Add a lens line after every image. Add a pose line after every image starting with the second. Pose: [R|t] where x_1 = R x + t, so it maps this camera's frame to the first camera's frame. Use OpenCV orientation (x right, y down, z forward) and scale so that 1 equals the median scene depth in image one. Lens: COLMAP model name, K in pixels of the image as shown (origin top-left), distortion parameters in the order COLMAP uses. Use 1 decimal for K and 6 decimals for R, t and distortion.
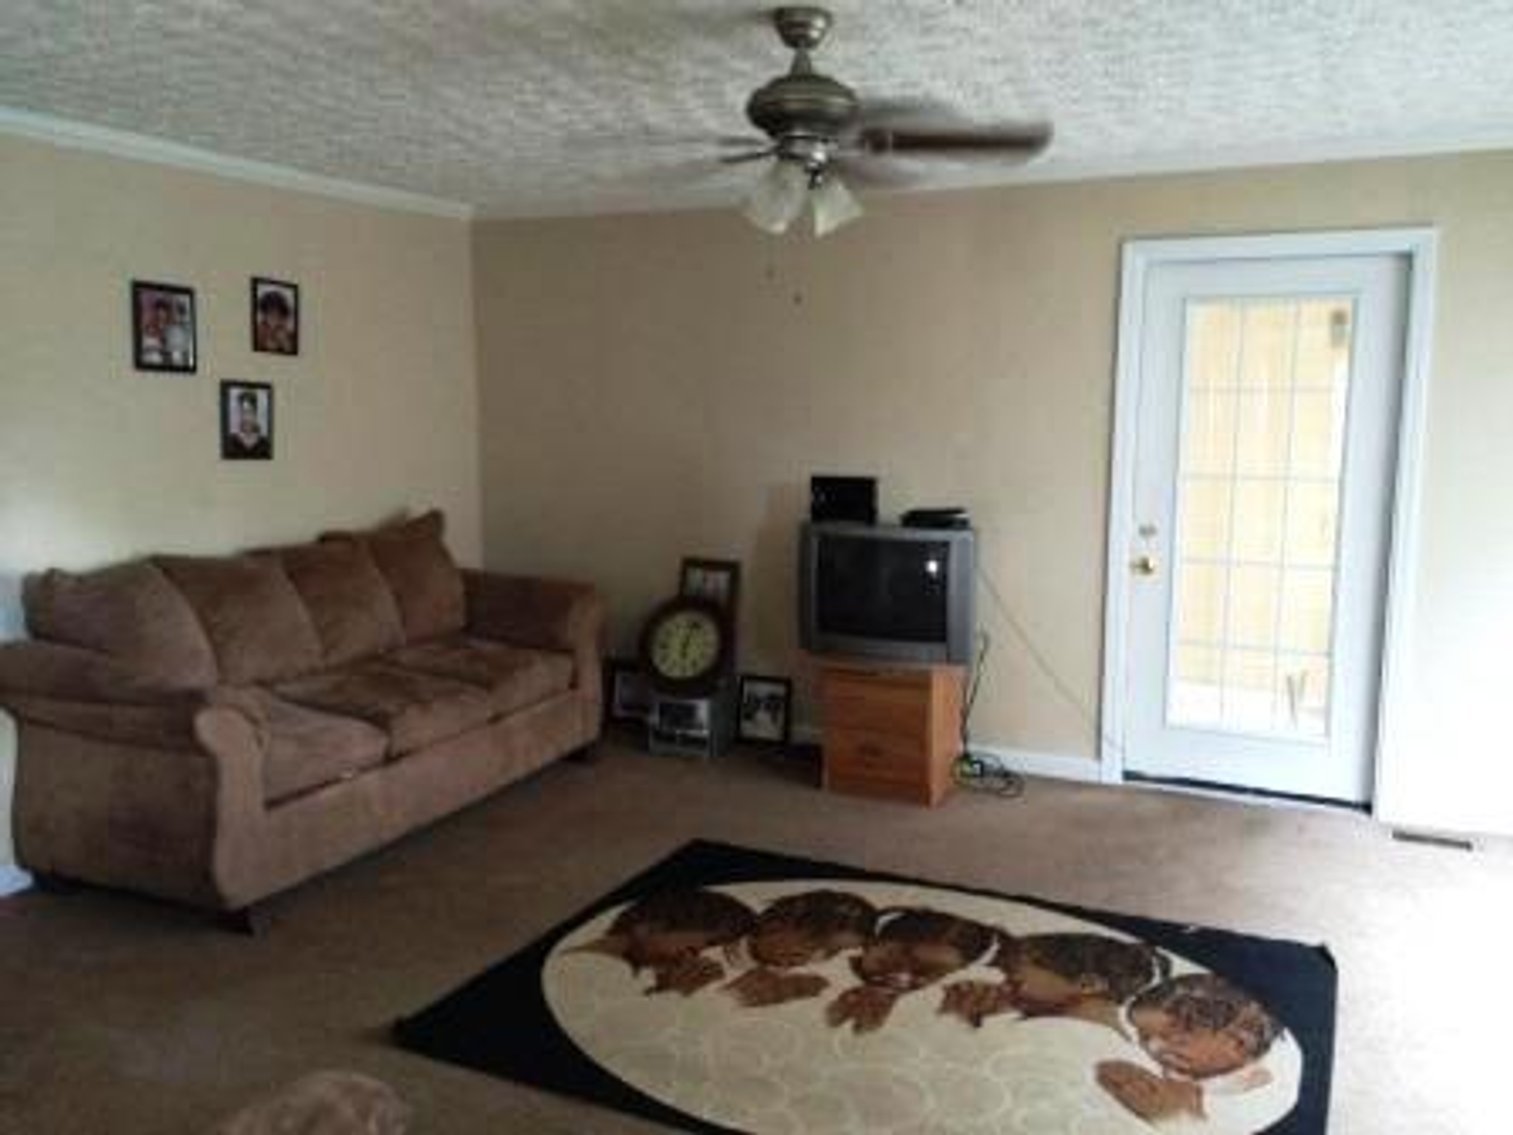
lens RADIAL K [[1281.0, 0, 756.5], [0, 1281.0, 567.5], [0, 0, 1]] dist [0.085019, -0.101409]
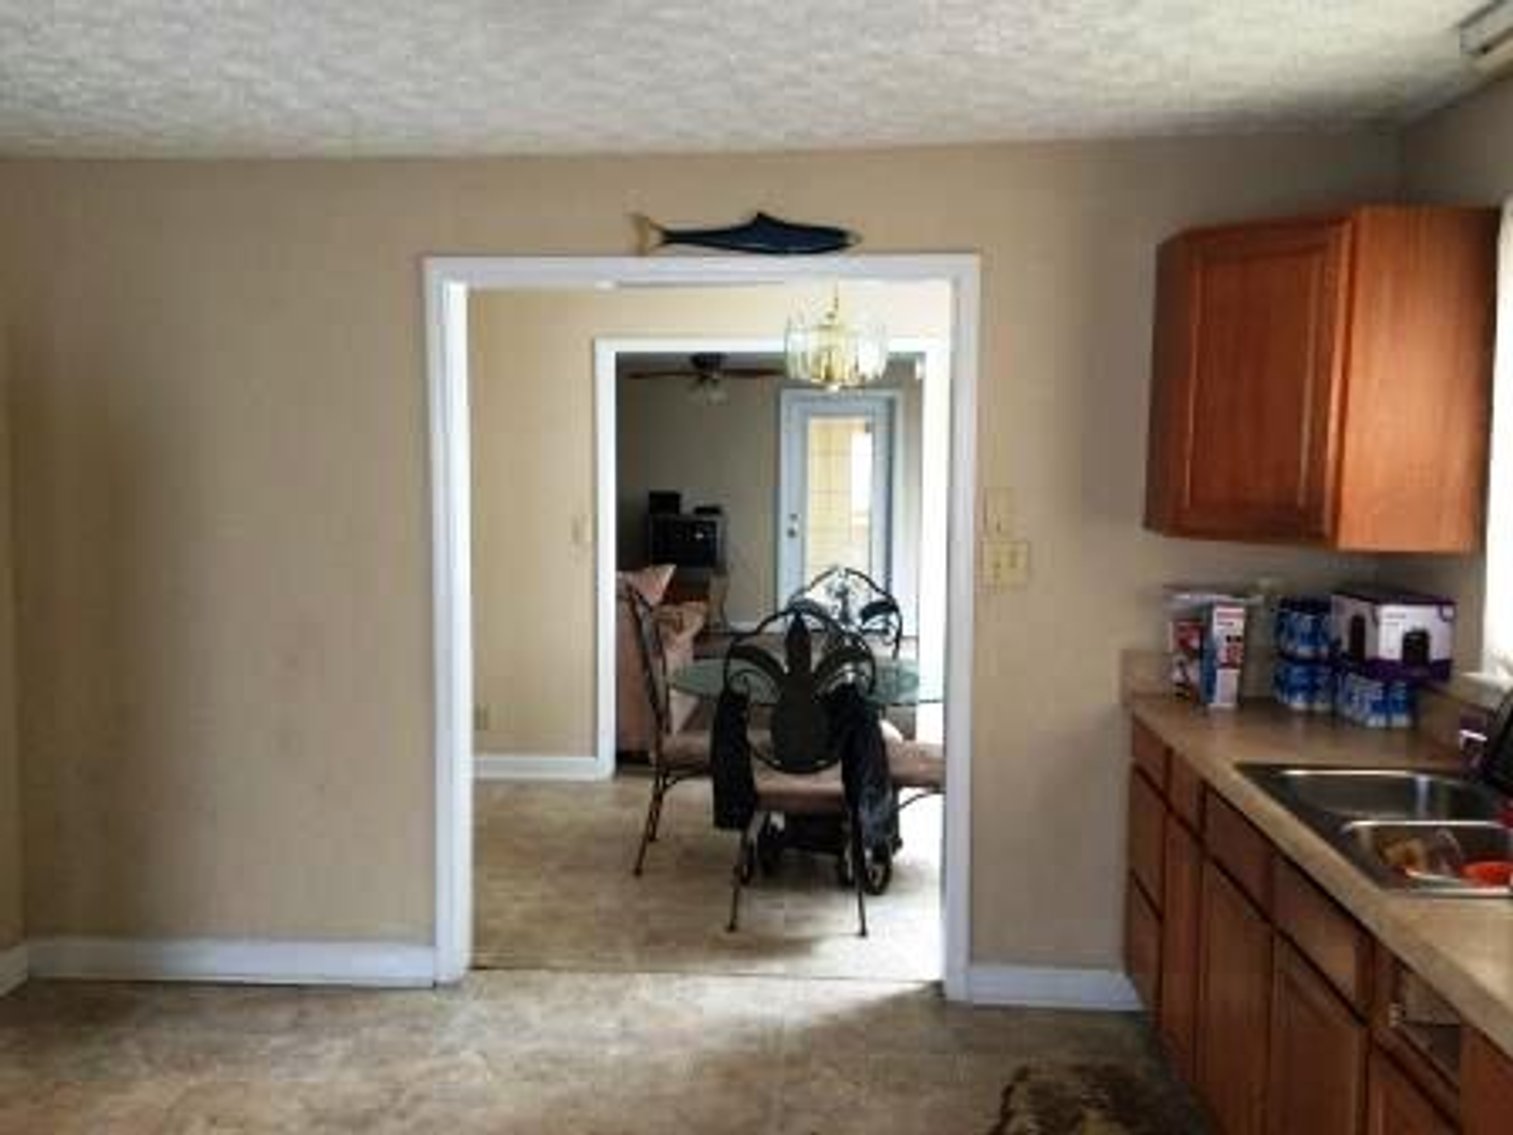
lens RADIAL K [[1281.0, 0, 756.5], [0, 1281.0, 567.5], [0, 0, 1]] dist [0.085019, -0.101409]
pose [[0.943876, -0.028910, 0.329033, -0.505406], [0.043868, 0.998310, -0.038127, 0.146133], [-0.327375, 0.050421, 0.943548, -1.096830]]
